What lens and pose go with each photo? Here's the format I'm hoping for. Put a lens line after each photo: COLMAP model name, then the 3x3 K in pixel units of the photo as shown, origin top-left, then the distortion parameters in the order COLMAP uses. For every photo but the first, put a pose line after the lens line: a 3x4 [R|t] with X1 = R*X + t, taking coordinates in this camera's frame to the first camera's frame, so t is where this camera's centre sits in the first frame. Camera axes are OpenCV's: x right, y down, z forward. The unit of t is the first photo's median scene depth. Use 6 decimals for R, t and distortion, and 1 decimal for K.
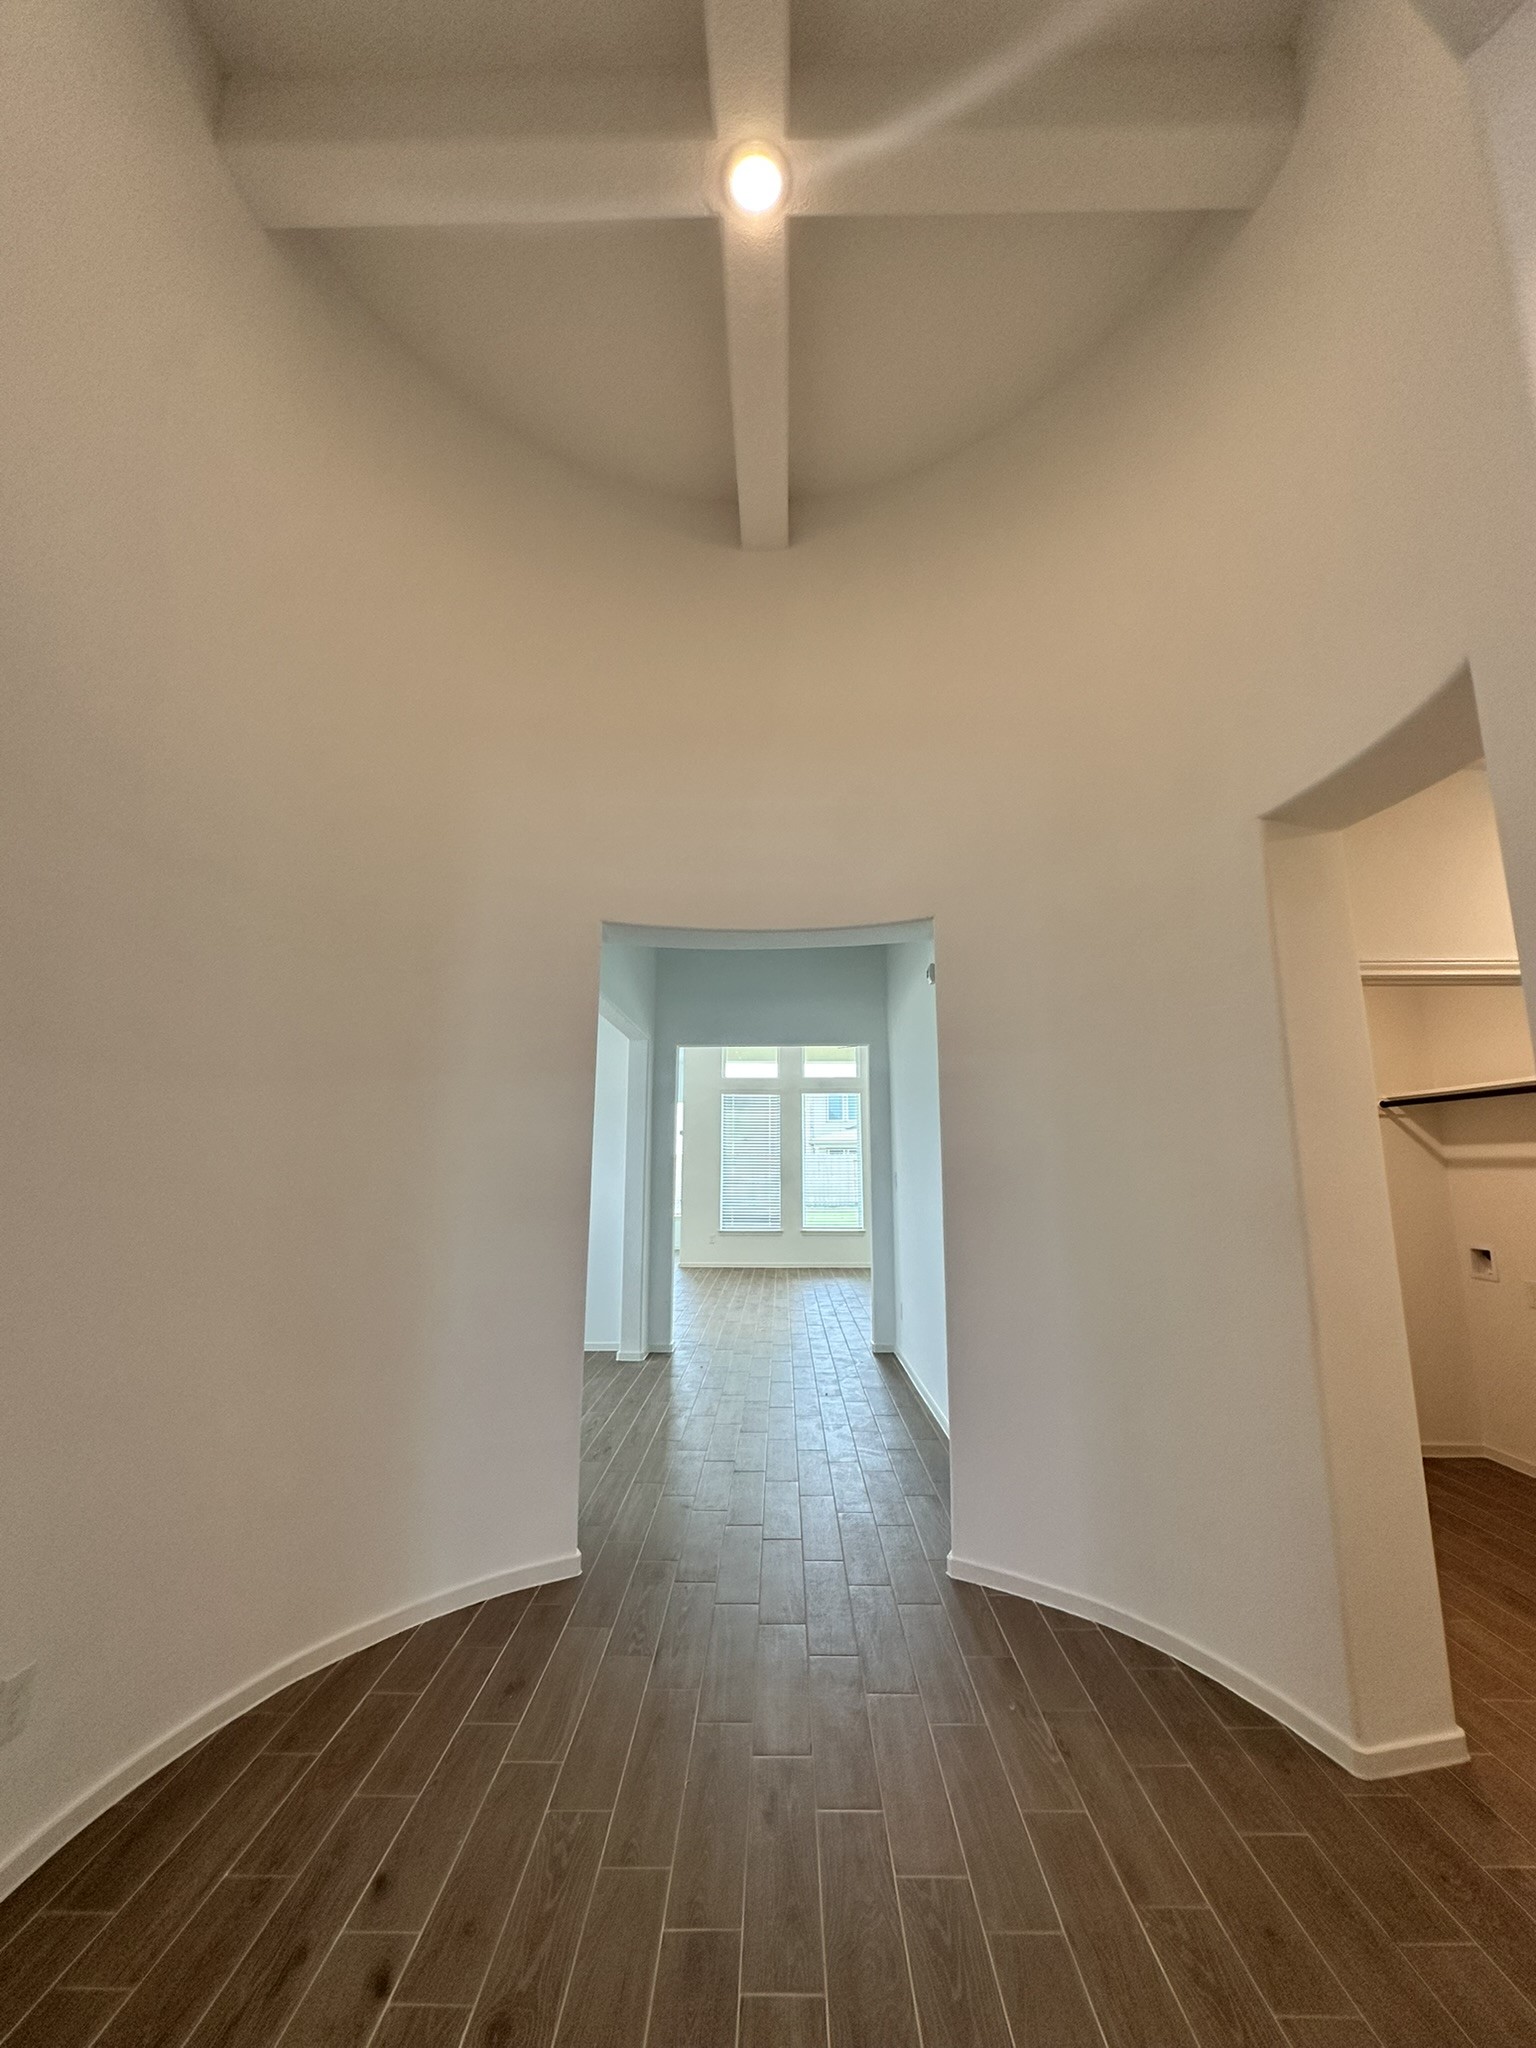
lens RADIAL K [[813.6, 0, 769.2], [0, 813.6, 1025.0], [0, 0, 1]] dist [0.002538, -0.000245]
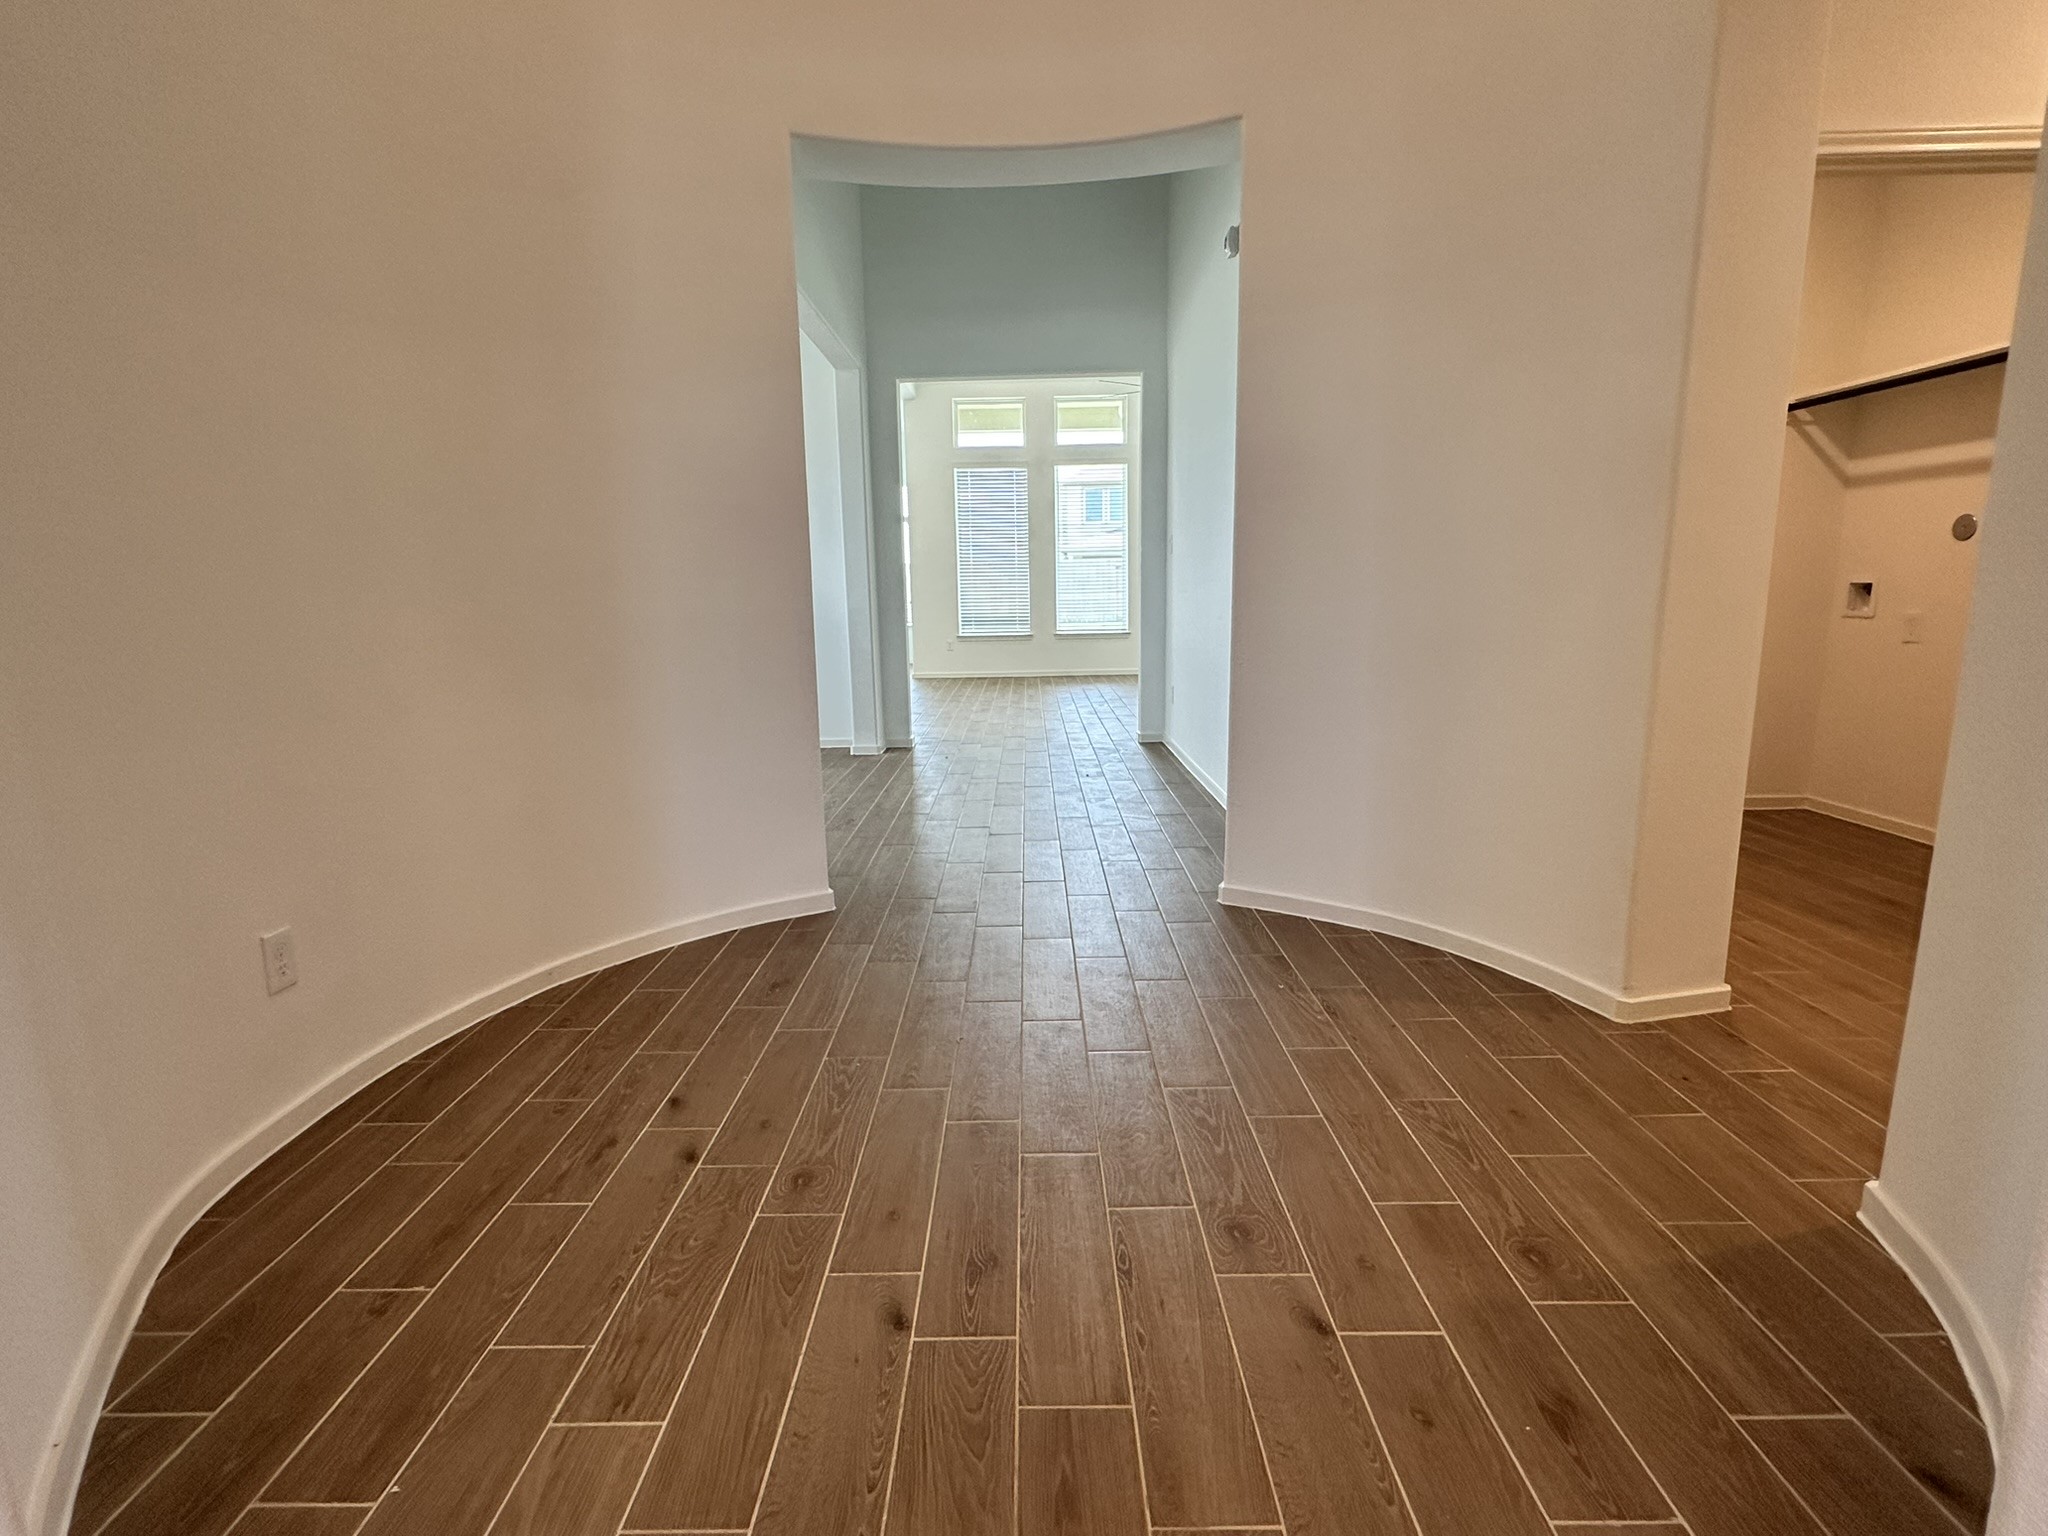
lens RADIAL K [[979.9, 0, 1012.9], [0, 979.9, 755.8], [0, 0, 1]] dist [0.002472, -0.000491]
pose [[0.999817, -0.018942, -0.002639, -0.016685], [0.018735, 0.942316, 0.334200, 0.128747], [-0.003844, -0.334188, 0.942499, -0.027669]]
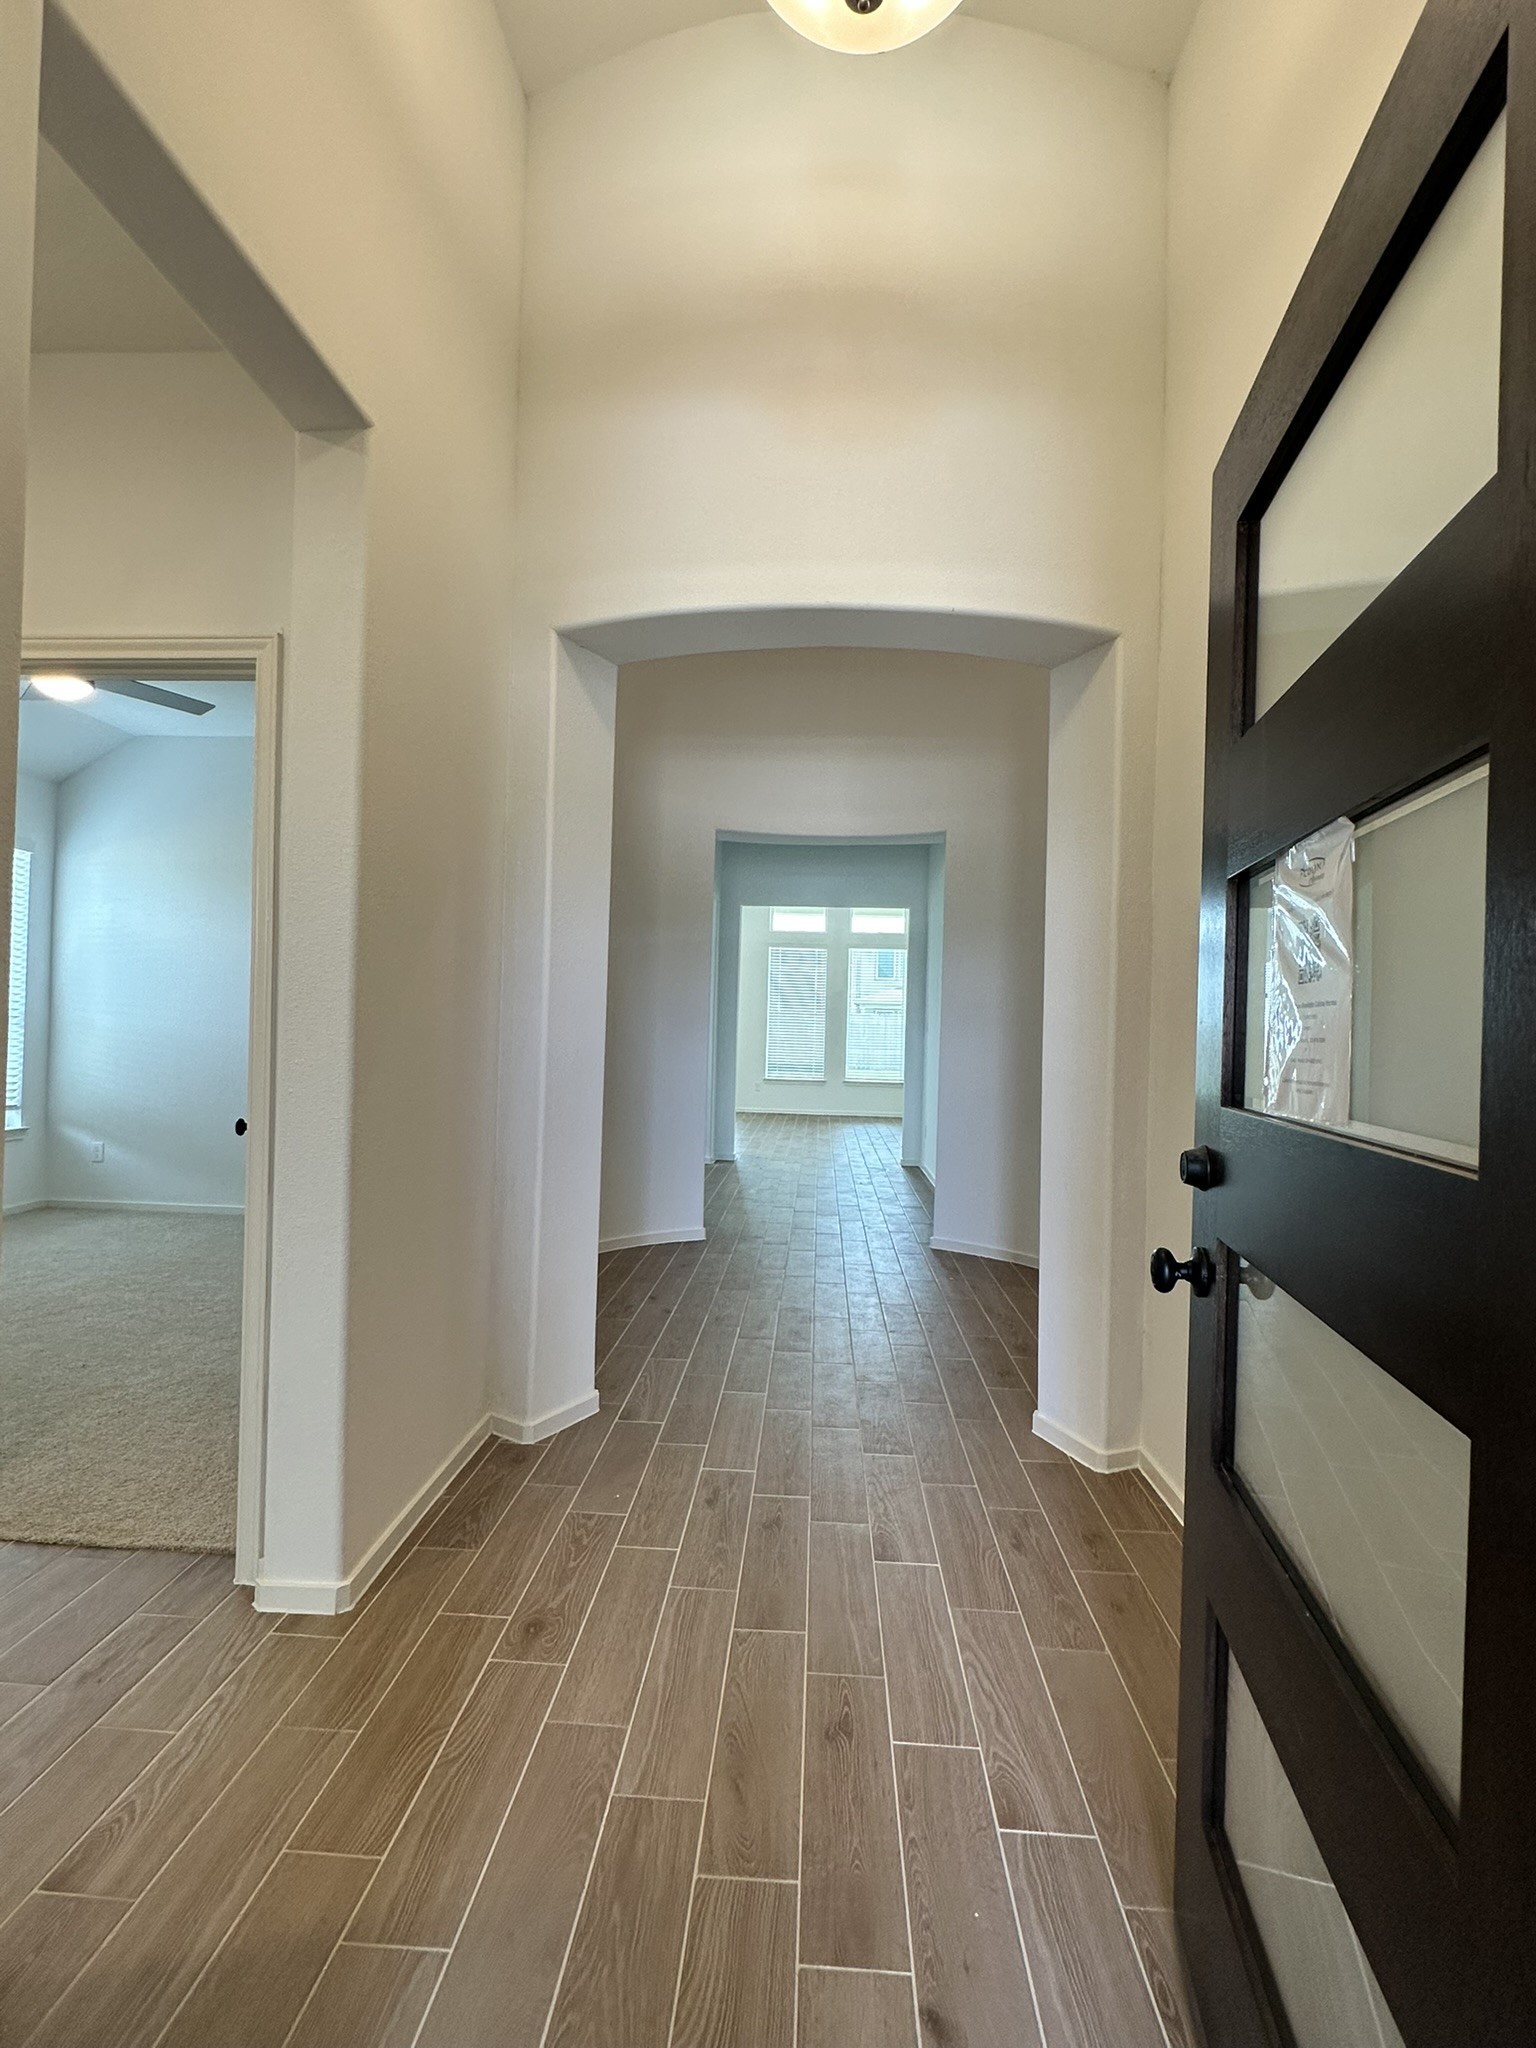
lens RADIAL K [[979.9, 0, 771.4], [0, 979.9, 1011.0], [0, 0, 1]] dist [0.002472, -0.000491]
pose [[0.999000, 0.026549, -0.035961, -0.042475], [-0.020825, 0.988297, 0.151112, -0.087255], [0.039552, -0.150212, 0.987862, -0.921848]]
